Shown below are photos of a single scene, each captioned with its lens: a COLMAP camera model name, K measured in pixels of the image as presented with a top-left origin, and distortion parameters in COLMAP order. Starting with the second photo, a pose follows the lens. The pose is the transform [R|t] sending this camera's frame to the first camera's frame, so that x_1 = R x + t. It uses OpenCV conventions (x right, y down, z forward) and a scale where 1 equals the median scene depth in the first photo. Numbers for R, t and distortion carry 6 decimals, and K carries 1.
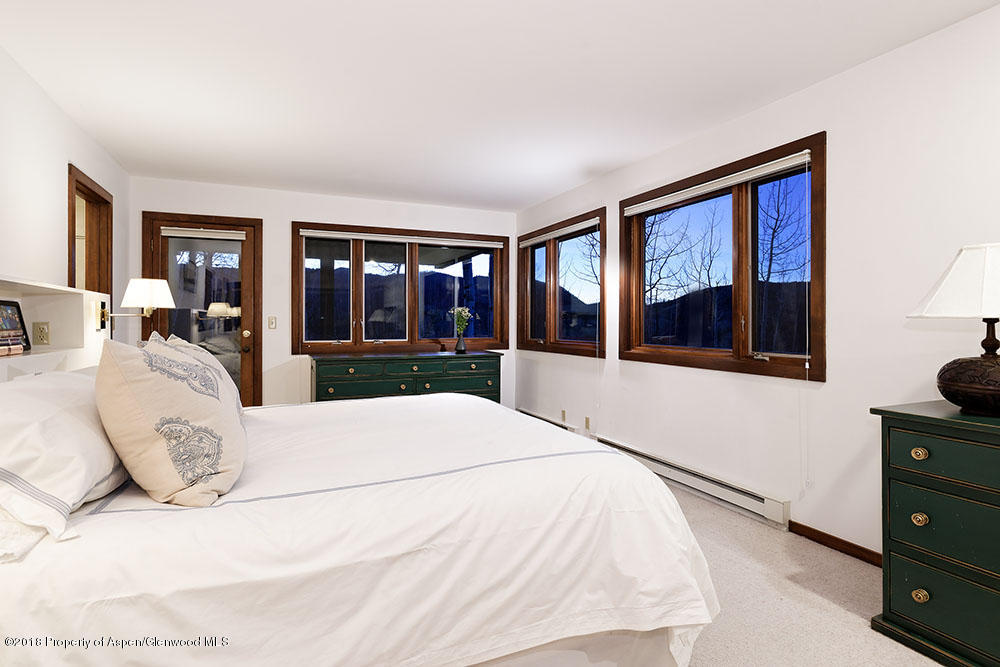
lens RADIAL K [[522.3, 0, 500.0], [0, 522.3, 333.5], [0, 0, 1]] dist [0.000863, 0.000287]
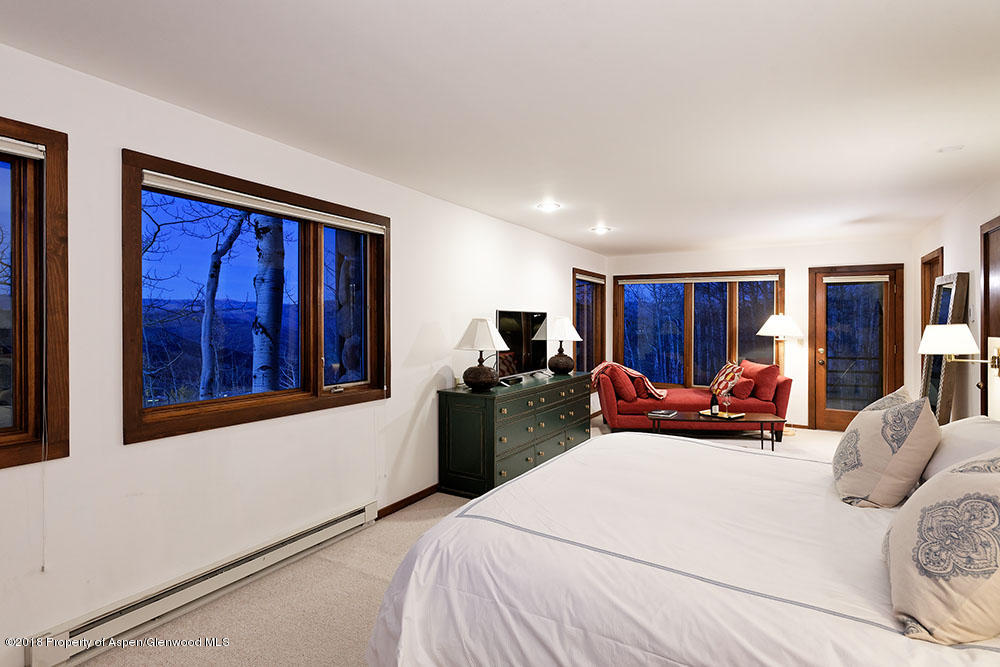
lens RADIAL K [[522.3, 0, 500.0], [0, 522.3, 333.5], [0, 0, 1]] dist [0.000863, 0.000287]
pose [[-0.636664, -0.003382, 0.771134, -0.608883], [0.023798, 0.999428, 0.024031, -0.099099], [-0.770774, 0.033651, -0.636219, 1.532796]]
